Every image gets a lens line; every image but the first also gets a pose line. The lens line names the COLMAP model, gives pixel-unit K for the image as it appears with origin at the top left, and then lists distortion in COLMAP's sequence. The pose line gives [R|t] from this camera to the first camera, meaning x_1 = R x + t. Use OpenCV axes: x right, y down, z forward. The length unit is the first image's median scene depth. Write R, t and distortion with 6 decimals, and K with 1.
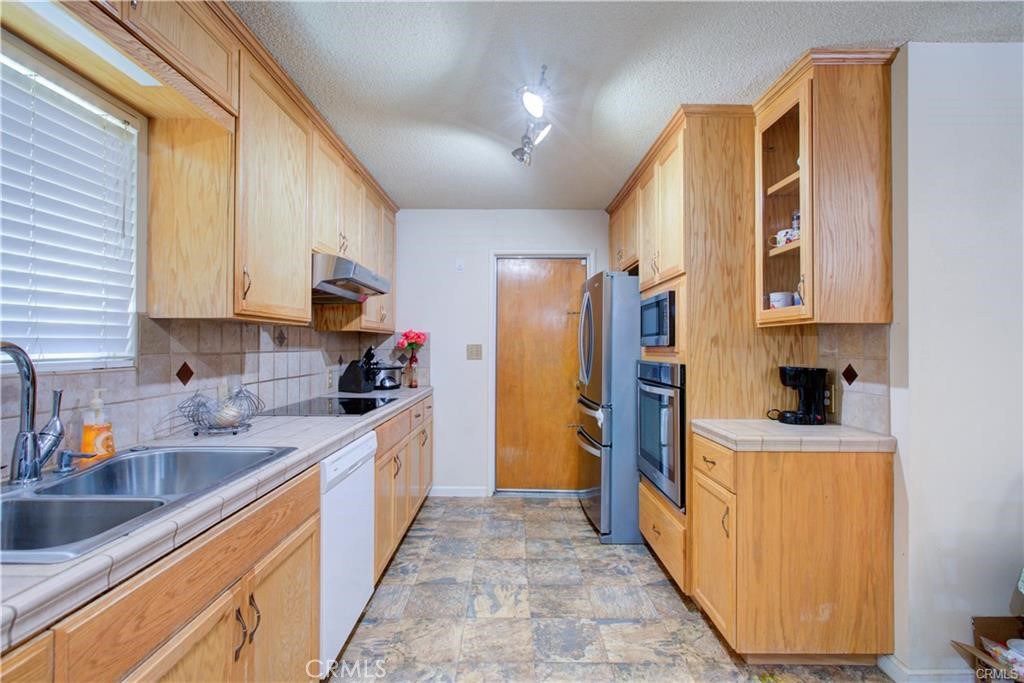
lens RADIAL K [[460.2, 0, 509.5], [0, 460.2, 344.5], [0, 0, 1]] dist [-0.010494, 0.000190]
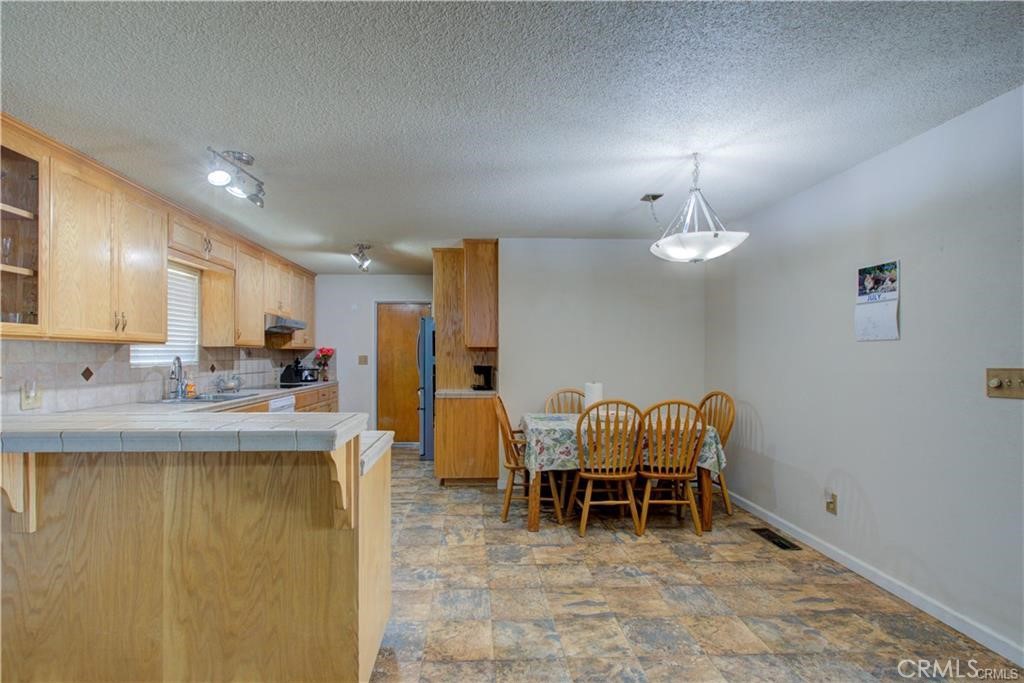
lens RADIAL K [[479.2, 0, 489.3], [0, 479.2, 356.3], [0, 0, 1]] dist [-0.003226, 0.000912]
pose [[0.999430, -0.004058, 0.033523, 0.580839], [0.003895, 0.999980, 0.004921, -0.007600], [-0.033543, -0.004788, 0.999426, -1.361006]]
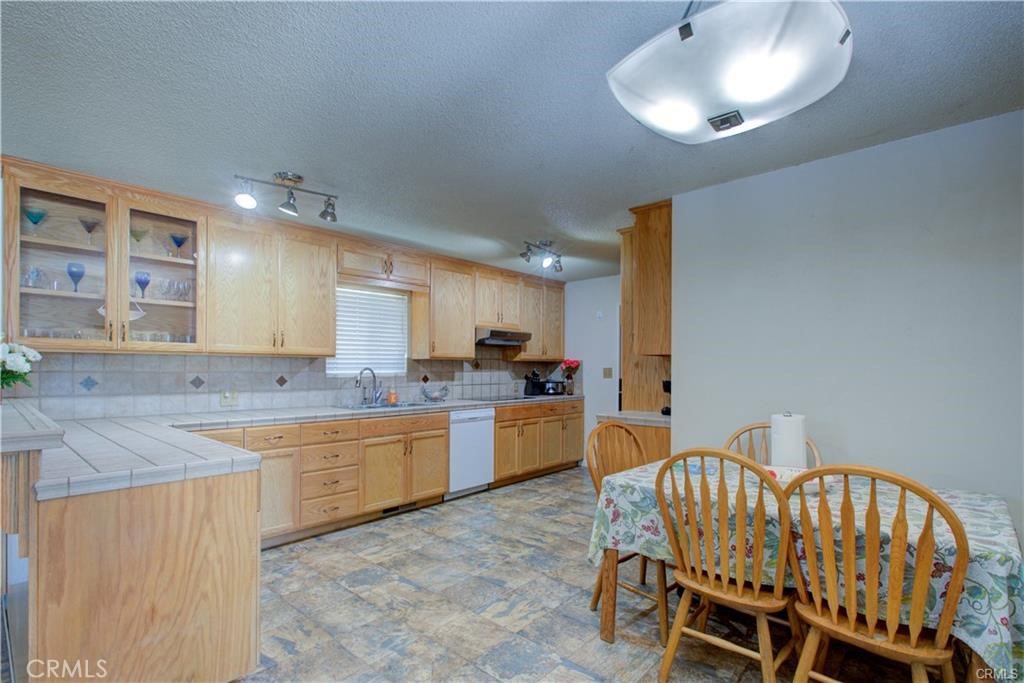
lens RADIAL K [[486.0, 0, 517.7], [0, 486.0, 372.1], [0, 0, 1]] dist [0.001319, 0.000561]
pose [[0.743566, 0.001247, -0.668662, 1.353247], [0.003958, 0.999973, 0.006267, 0.005347], [0.668651, -0.007306, 0.743540, -0.647171]]
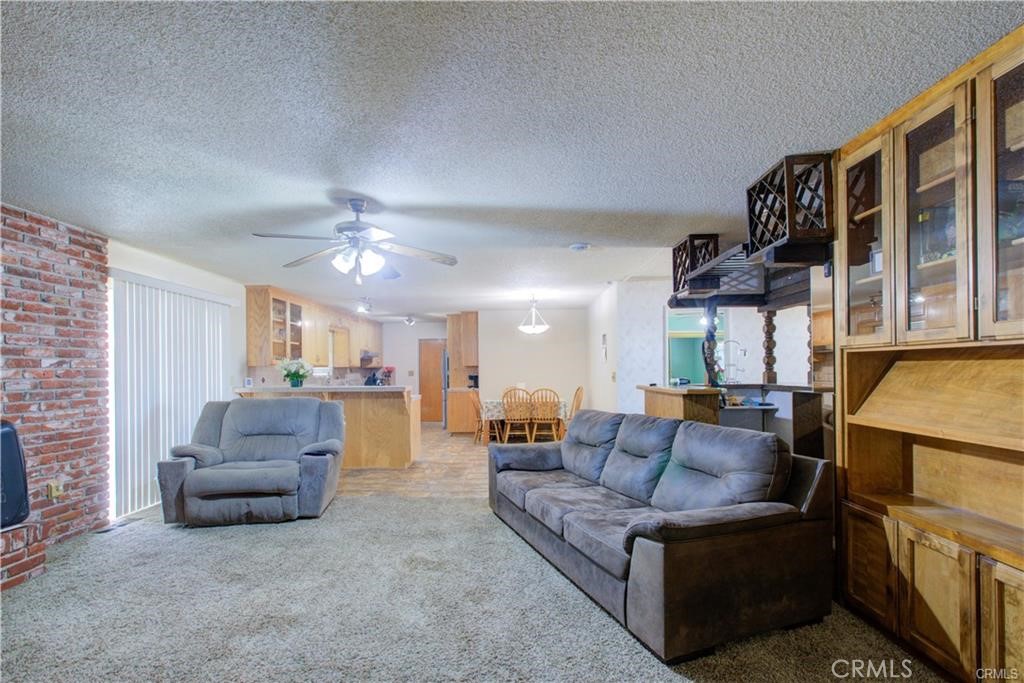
lens RADIAL K [[484.5, 0, 508.7], [0, 484.5, 370.3], [0, 0, 1]] dist [0.002118, 0.000273]
pose [[0.999563, -0.015593, -0.025128, 1.072985], [0.015646, 0.999876, 0.001908, -0.000227], [0.025095, -0.002300, 0.999682, -3.518802]]
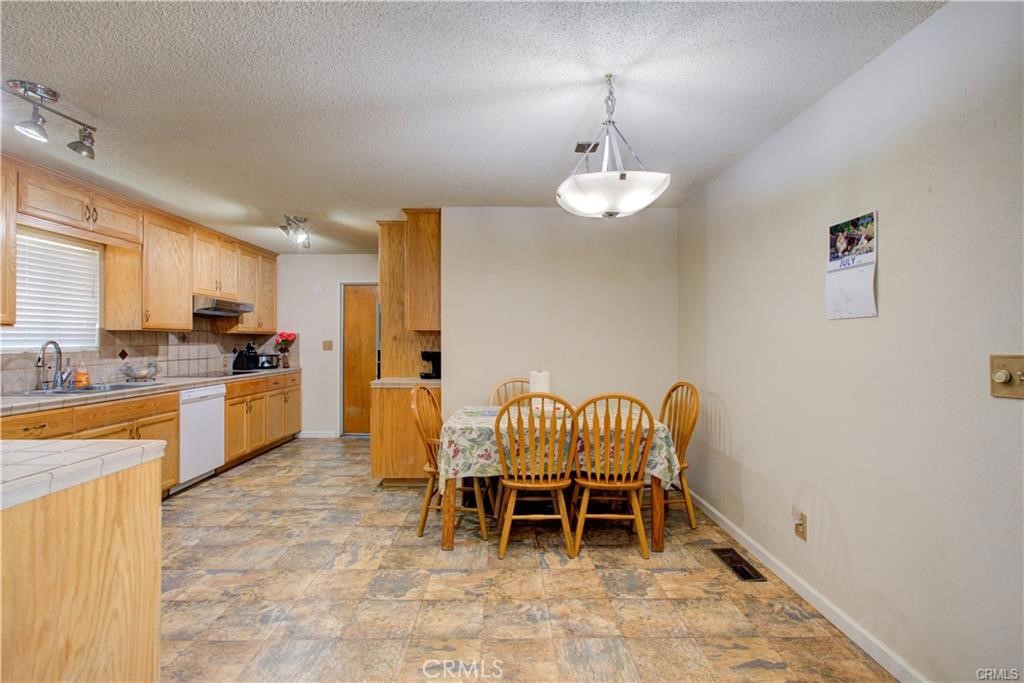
lens RADIAL K [[464.8, 0, 512.0], [0, 464.8, 341.5], [0, 0, 1]] dist [-0.000751, -0.000016]
pose [[0.999947, -0.004697, 0.009162, 0.961710], [0.004667, 0.999984, 0.003225, 0.001460], [-0.009177, -0.003182, 0.999953, -1.057084]]
